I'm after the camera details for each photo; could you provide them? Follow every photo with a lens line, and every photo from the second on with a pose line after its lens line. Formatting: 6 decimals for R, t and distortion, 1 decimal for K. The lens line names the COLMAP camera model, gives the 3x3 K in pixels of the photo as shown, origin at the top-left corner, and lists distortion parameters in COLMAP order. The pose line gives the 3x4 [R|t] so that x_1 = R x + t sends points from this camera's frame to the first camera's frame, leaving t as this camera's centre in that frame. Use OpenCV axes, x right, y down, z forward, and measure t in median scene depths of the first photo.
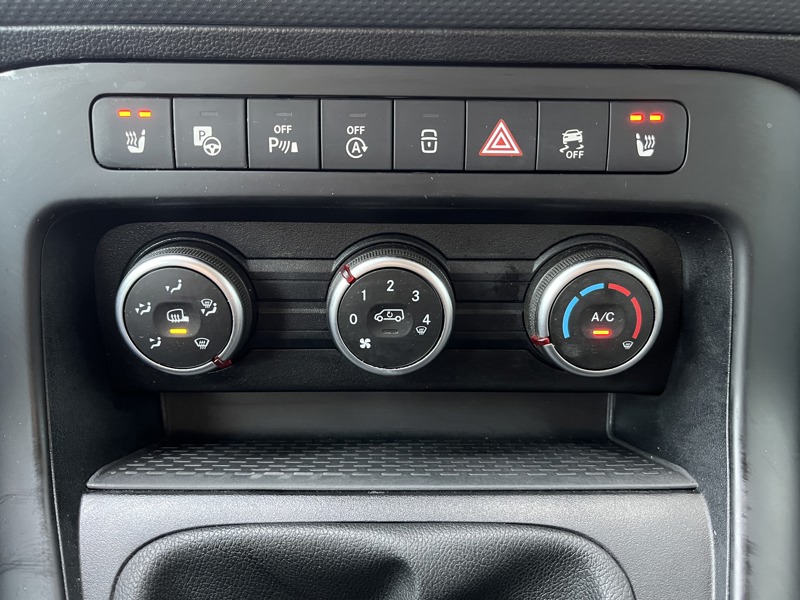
lens RADIAL K [[597.5, 0, 400.0], [0, 597.5, 300.0], [0, 0, 1]] dist [0.033140, -0.070084]
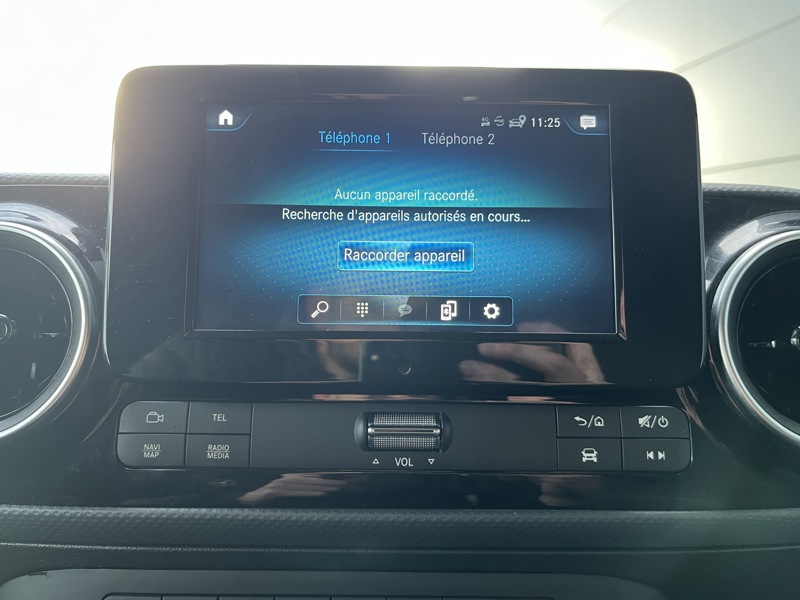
lens RADIAL K [[599.6, 0, 398.2], [0, 599.6, 297.3], [0, 0, 1]] dist [0.034571, -0.071474]
pose [[0.999904, -0.000024, -0.013834, 0.140436], [-0.006022, 0.899557, -0.436763, -0.322553], [0.012455, 0.436804, 0.899470, -0.424213]]
